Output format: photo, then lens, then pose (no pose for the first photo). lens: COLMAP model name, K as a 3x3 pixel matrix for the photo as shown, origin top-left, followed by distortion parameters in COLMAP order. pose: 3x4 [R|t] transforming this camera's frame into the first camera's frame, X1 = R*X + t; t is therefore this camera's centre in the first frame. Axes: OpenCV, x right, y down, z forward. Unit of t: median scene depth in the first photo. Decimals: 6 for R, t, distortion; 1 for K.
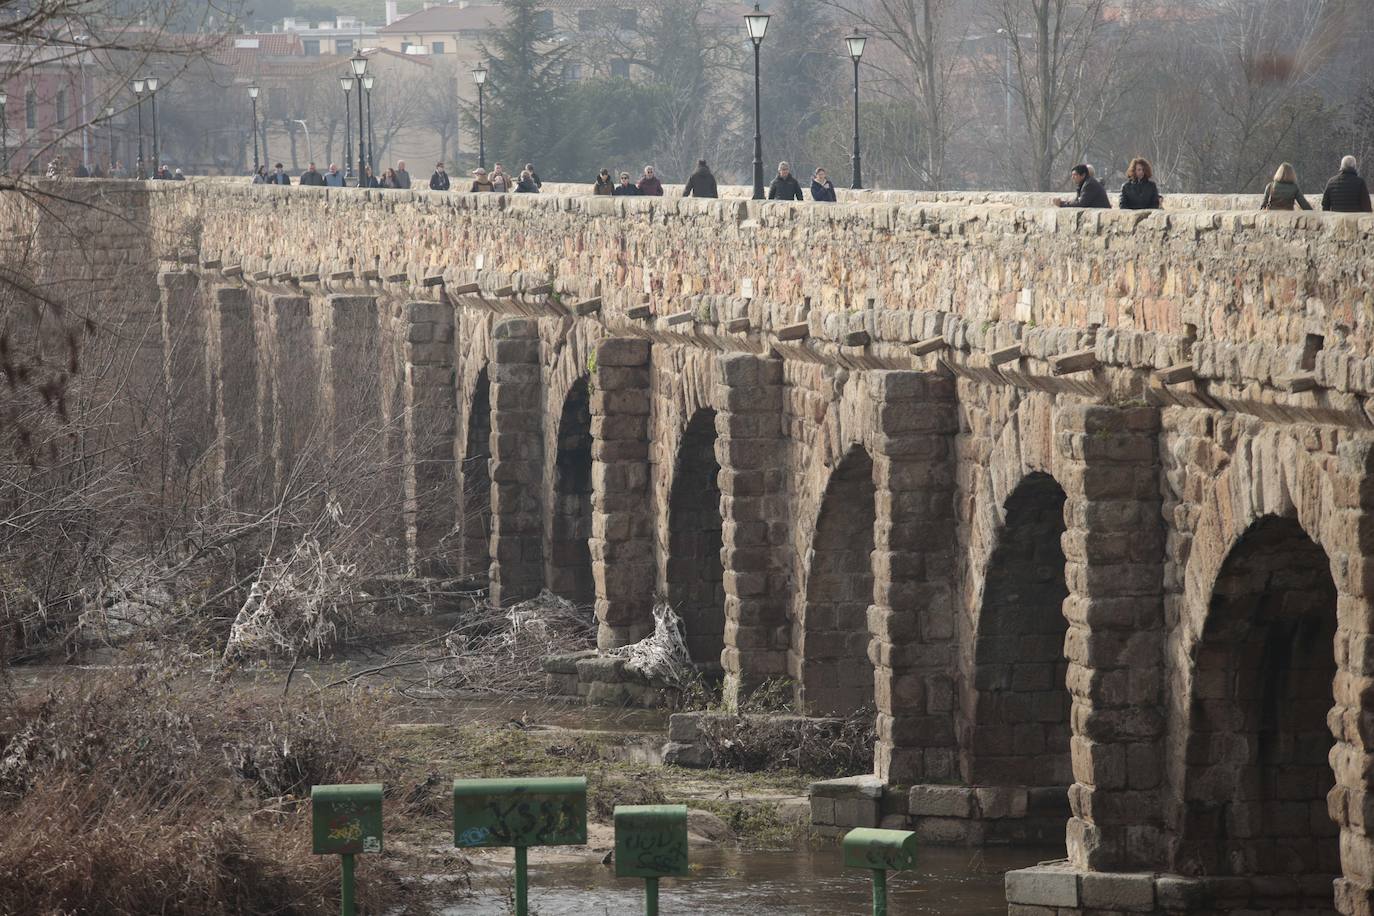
lens RADIAL K [[620.9, 0, 685.9], [0, 620.9, 475.5], [0, 0, 1]] dist [-0.000174, 0.000637]
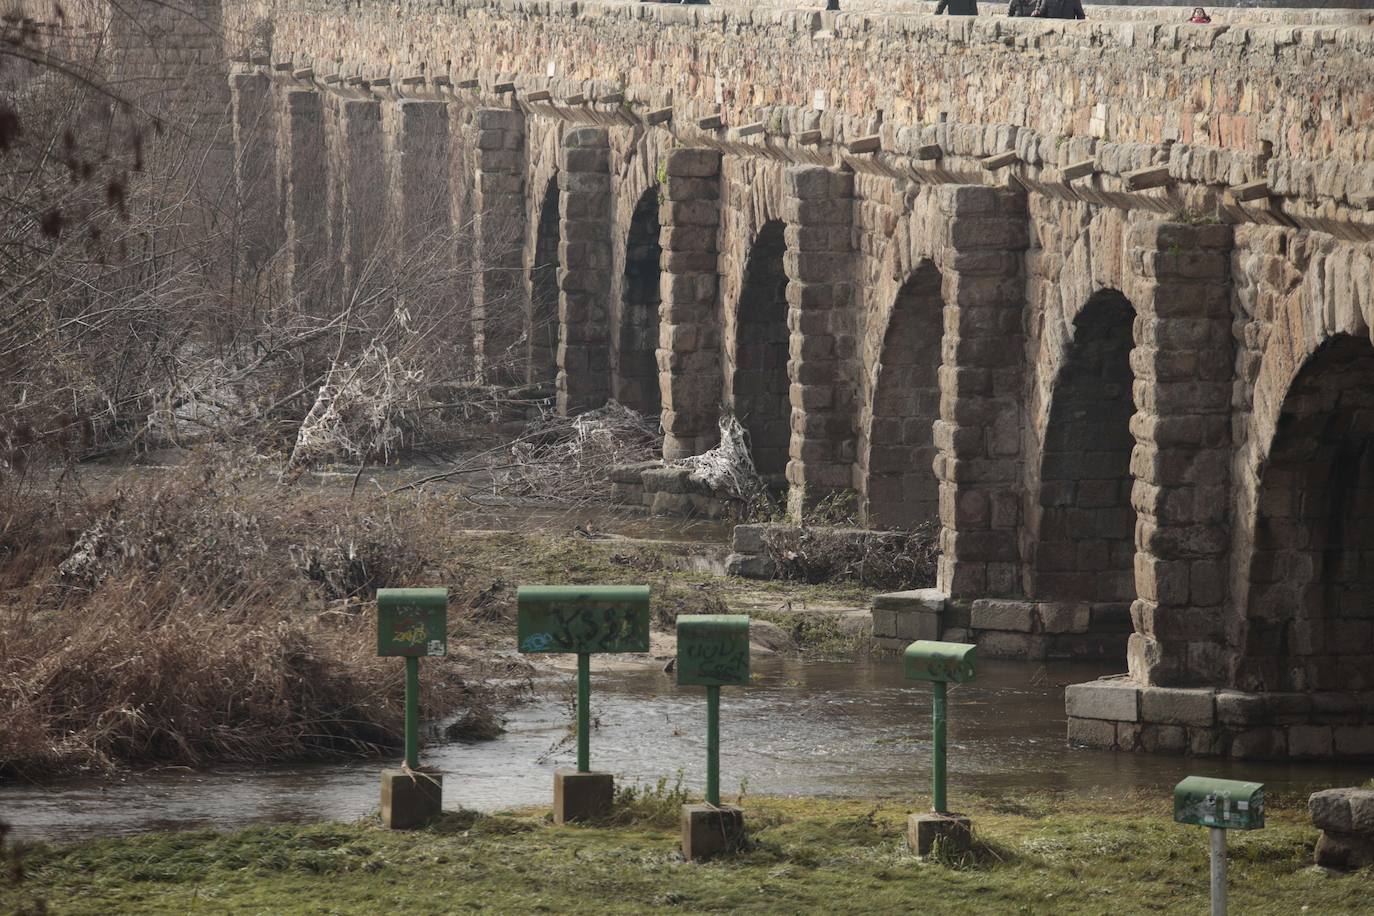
lens RADIAL K [[620.9, 0, 685.9], [0, 620.9, 475.5], [0, 0, 1]] dist [-0.000174, 0.000637]
pose [[0.999834, 0.017923, -0.003233, -0.101837], [-0.017885, 0.999774, 0.011450, 0.294307], [0.003438, -0.011390, 0.999929, -0.002547]]
